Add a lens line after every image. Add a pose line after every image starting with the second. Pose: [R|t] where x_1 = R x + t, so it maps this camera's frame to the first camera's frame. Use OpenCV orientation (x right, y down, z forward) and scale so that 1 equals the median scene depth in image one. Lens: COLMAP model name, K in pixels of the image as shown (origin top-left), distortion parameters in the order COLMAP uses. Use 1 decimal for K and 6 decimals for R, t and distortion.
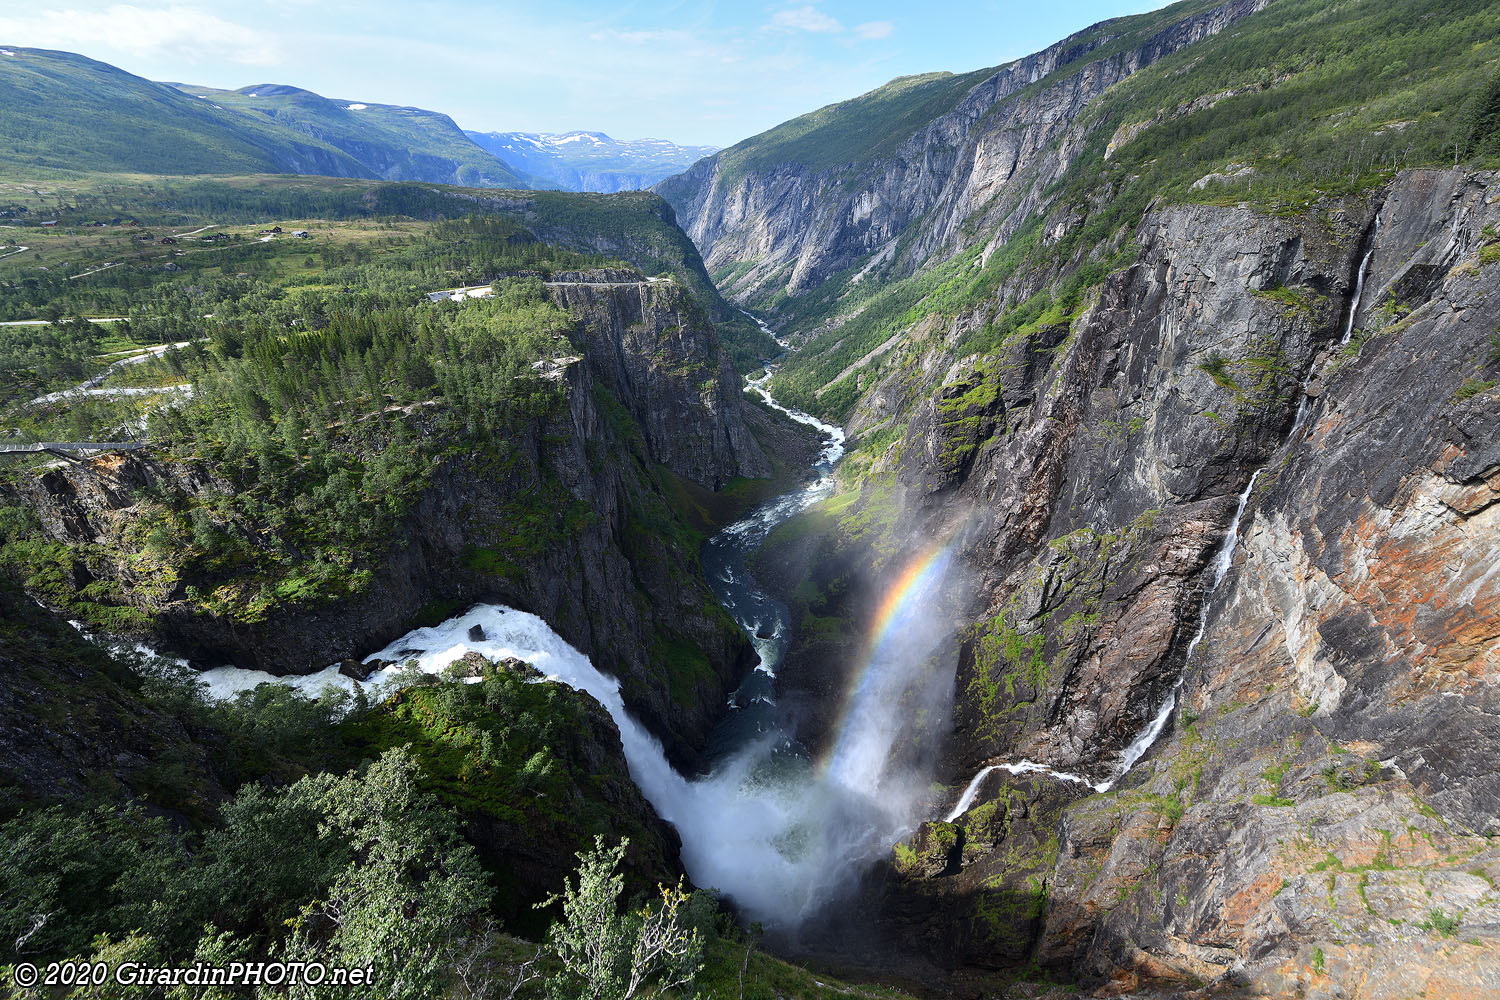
lens RADIAL K [[601.0, 0, 748.7], [0, 601.0, 487.1], [0, 0, 1]] dist [-0.013269, -0.002398]
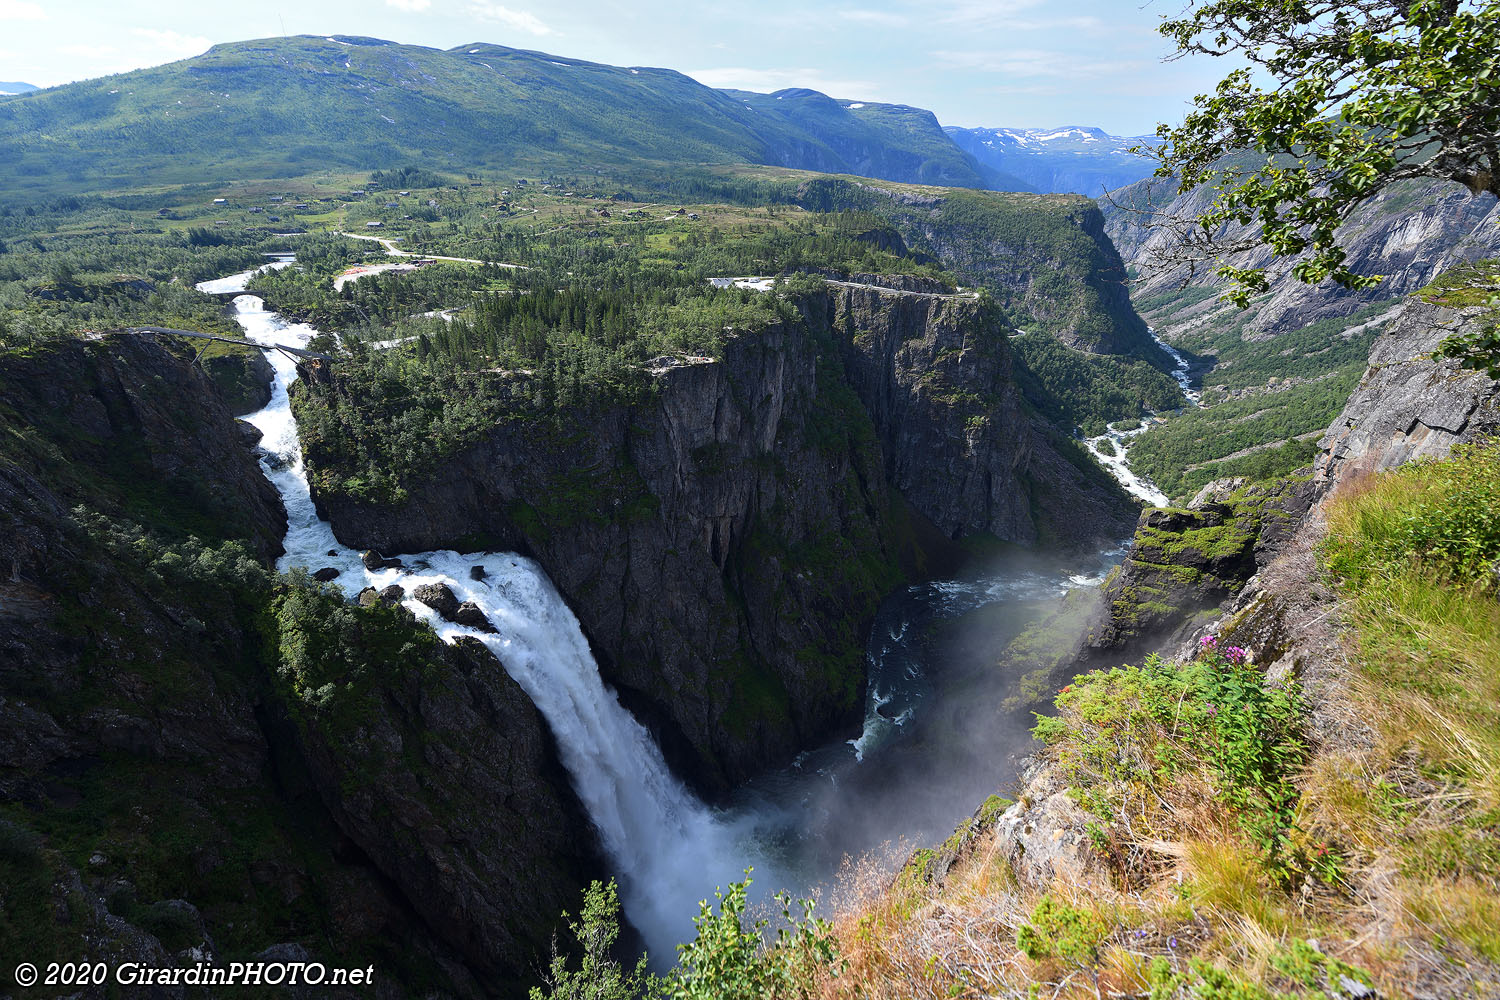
lens RADIAL K [[601.0, 0, 757.4], [0, 601.0, 486.6], [0, 0, 1]] dist [-0.013269, -0.002398]
pose [[0.773656, 0.311219, -0.551905, 0.391706], [-0.308304, 0.945889, 0.101207, -0.139535], [0.553538, 0.091855, 0.827743, 0.230614]]
